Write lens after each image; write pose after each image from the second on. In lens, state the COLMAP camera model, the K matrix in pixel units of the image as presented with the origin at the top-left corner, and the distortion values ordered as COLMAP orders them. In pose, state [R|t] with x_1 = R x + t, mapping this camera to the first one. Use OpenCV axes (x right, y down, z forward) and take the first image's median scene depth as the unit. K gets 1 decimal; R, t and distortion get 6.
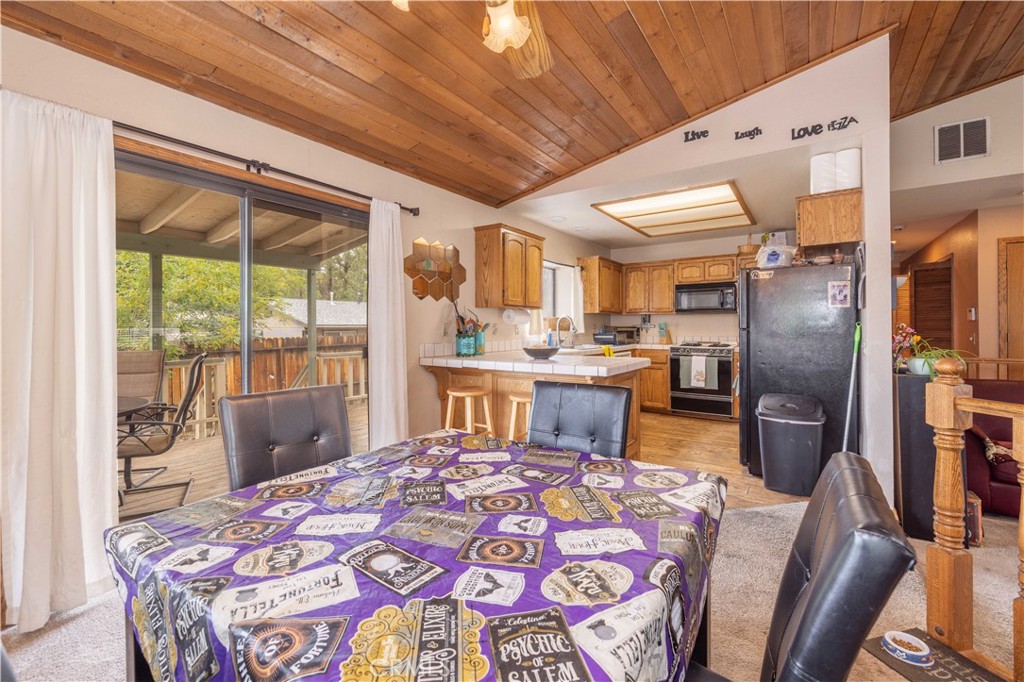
lens RADIAL K [[423.7, 0, 491.5], [0, 423.7, 325.2], [0, 0, 1]] dist [-0.000526, -0.000060]
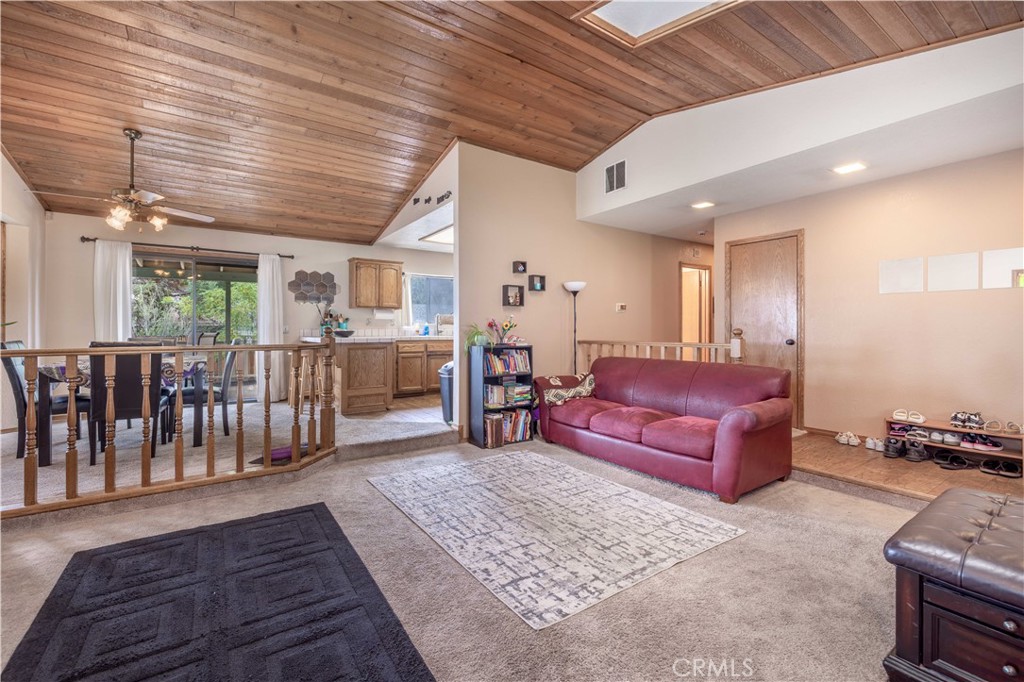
lens RADIAL K [[434.2, 0, 499.4], [0, 434.2, 332.8], [0, 0, 1]] dist [0.000244, -0.000098]
pose [[0.942551, 0.003098, -0.334048, 0.753197], [-0.001555, 0.999987, 0.004888, 0.029499], [0.334058, -0.004088, 0.942544, -0.247831]]
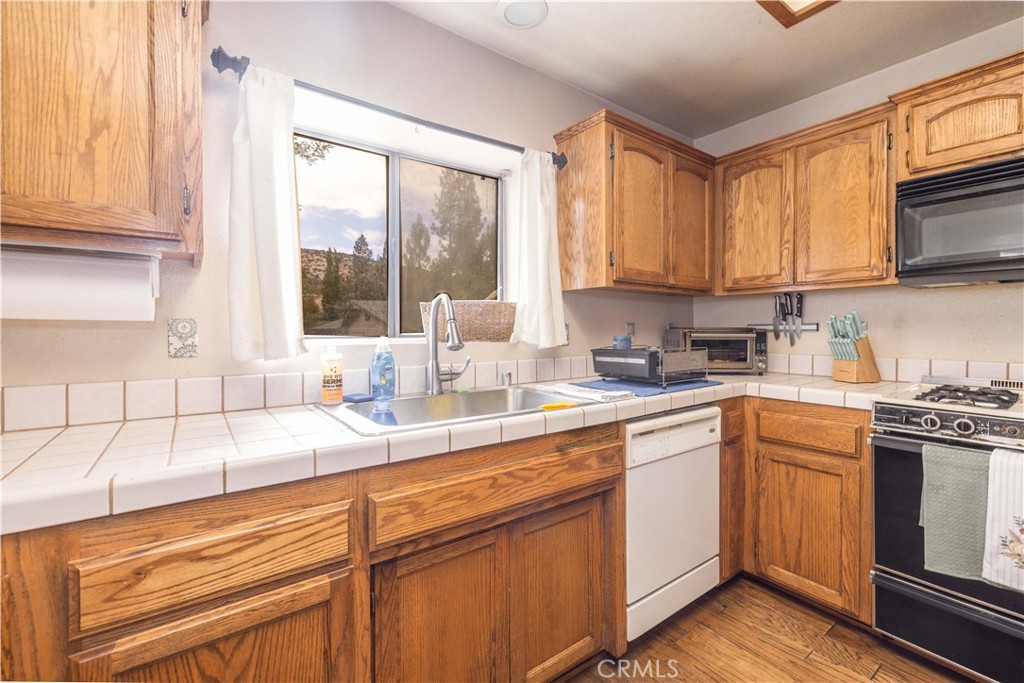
lens RADIAL K [[433.3, 0, 483.2], [0, 433.3, 333.3], [0, 0, 1]] dist [0.000459, -0.000184]
pose [[0.946611, 0.001755, -0.322374, 0.270961], [0.002703, 0.999907, 0.013380, 0.002328], [0.322367, -0.013537, 0.946518, 0.649723]]
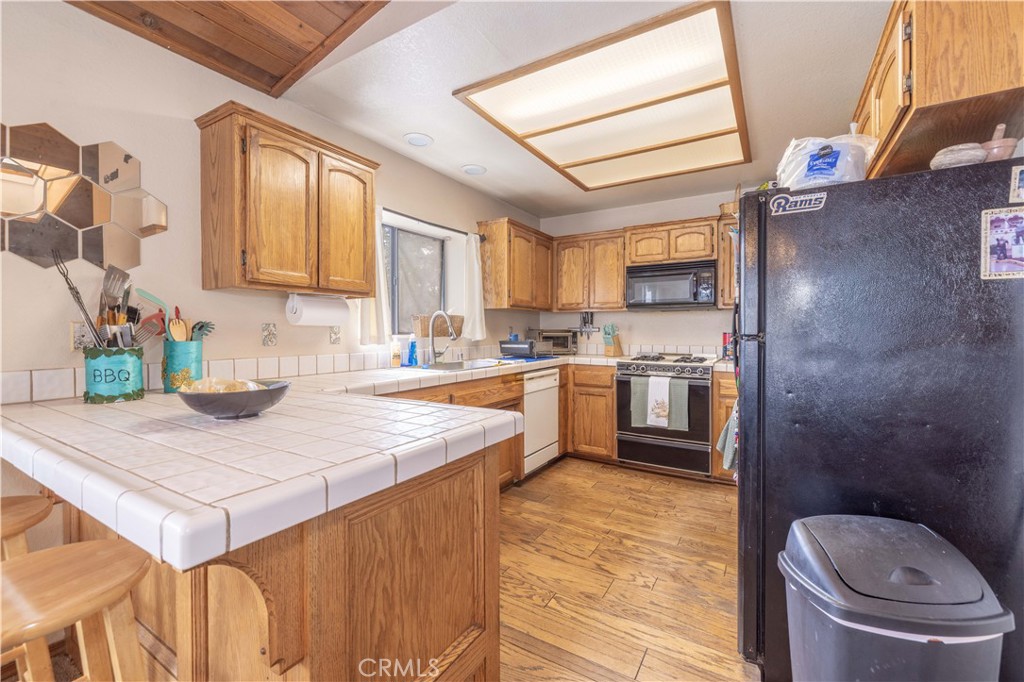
lens RADIAL K [[434.2, 0, 499.4], [0, 434.2, 332.8], [0, 0, 1]] dist [0.000244, -0.000098]
pose [[0.996480, 0.001874, 0.083814, 0.188326], [-0.002763, 0.999941, 0.010492, 0.000645], [-0.083790, -0.010686, 0.996426, 0.358413]]
